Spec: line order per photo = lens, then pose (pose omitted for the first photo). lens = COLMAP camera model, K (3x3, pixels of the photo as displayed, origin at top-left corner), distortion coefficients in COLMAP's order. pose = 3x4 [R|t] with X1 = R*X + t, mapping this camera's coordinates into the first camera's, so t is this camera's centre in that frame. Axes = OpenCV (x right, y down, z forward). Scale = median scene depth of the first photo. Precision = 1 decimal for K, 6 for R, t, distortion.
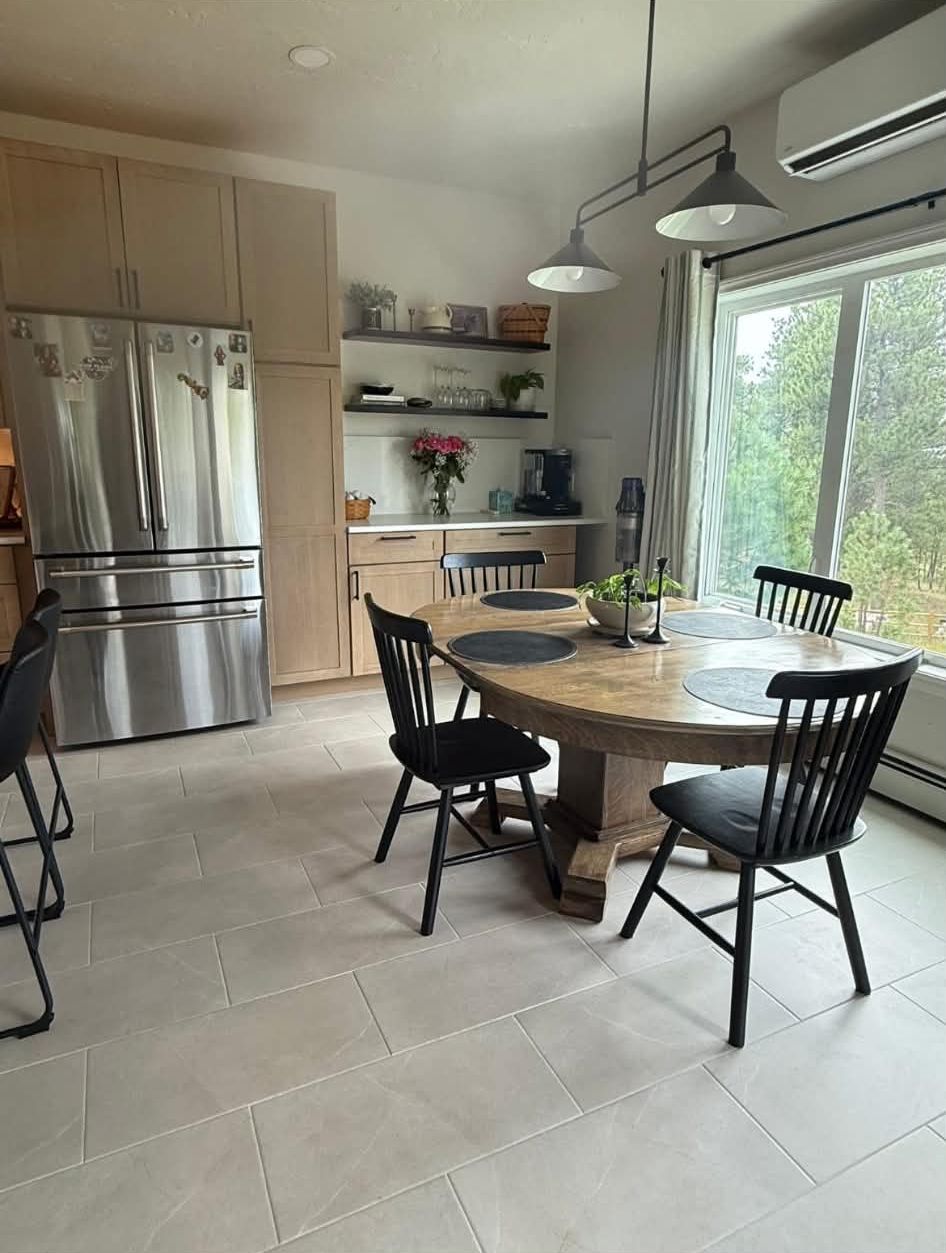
lens RADIAL K [[740.9, 0, 473.2], [0, 740.9, 628.3], [0, 0, 1]] dist [-0.006969, -0.000262]
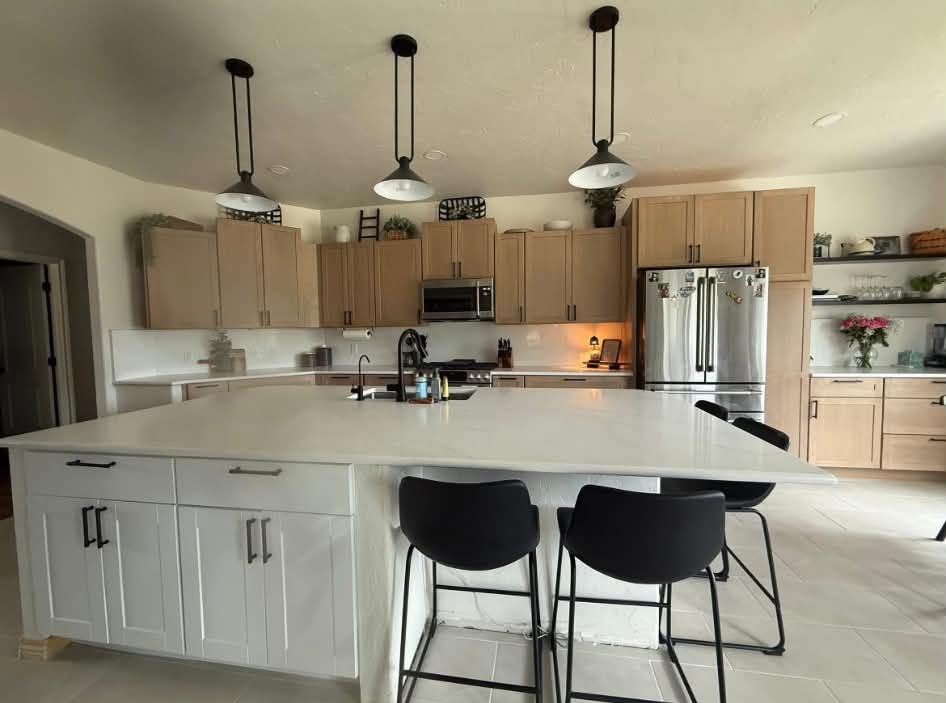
lens RADIAL K [[385.3, 0, 471.6], [0, 385.3, 350.9], [0, 0, 1]] dist [0.003830, -0.000296]
pose [[0.824163, 0.000629, -0.566353, -0.273188], [-0.105734, 0.982589, -0.152774, 0.022826], [0.556396, 0.185794, 0.809879, -0.113324]]
